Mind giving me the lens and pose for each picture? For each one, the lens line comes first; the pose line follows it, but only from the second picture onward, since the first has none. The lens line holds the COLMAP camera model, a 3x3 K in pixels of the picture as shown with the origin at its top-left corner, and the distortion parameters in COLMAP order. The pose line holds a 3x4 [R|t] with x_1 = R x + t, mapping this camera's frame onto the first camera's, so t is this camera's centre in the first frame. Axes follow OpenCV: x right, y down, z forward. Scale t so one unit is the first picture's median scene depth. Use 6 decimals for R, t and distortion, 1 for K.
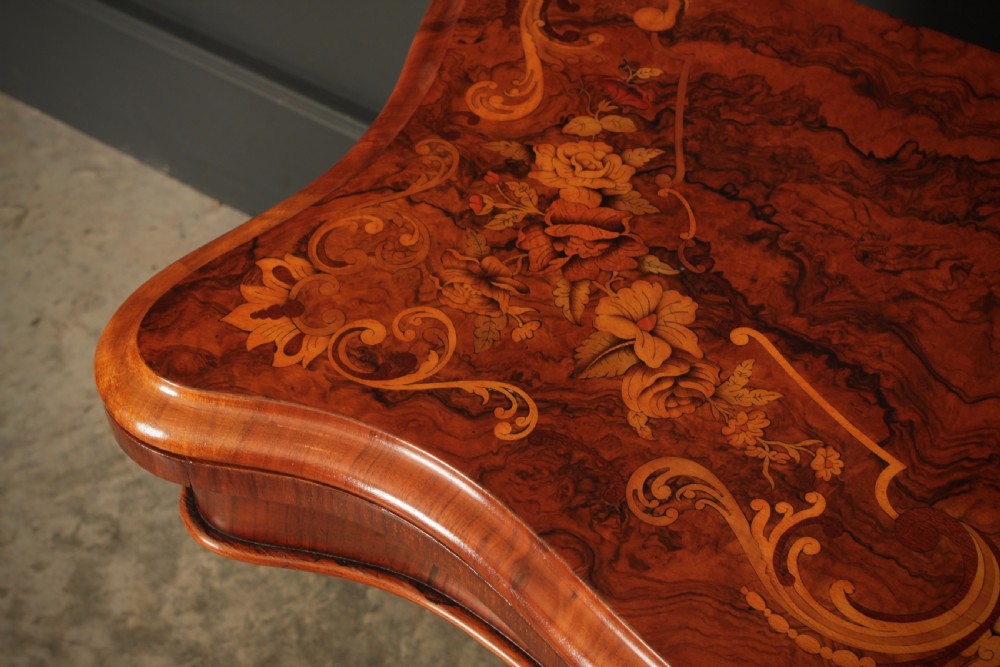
lens RADIAL K [[1752.1, 0, 505.4], [0, 1752.1, 333.0], [0, 0, 1]] dist [-0.007835, 0.336447]
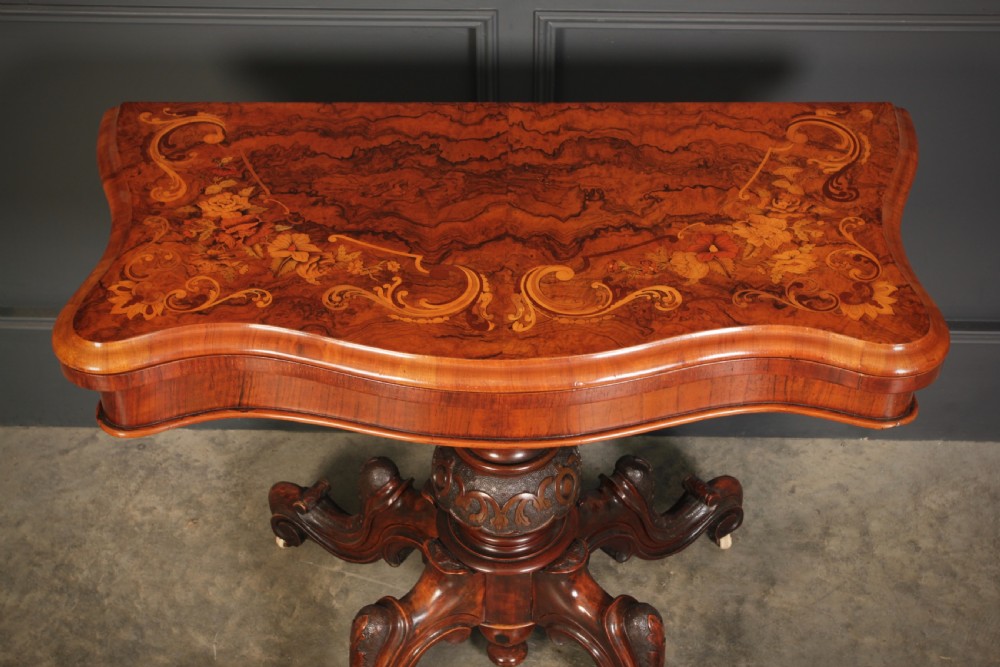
lens RADIAL K [[1752.1, 0, 505.4], [0, 1752.1, 333.0], [0, 0, 1]] dist [-0.007835, 0.336447]
pose [[0.846446, -0.345273, 0.405360, -0.622167], [0.395563, 0.917355, -0.044614, 0.296315], [-0.356454, 0.198109, 0.913068, -1.094189]]
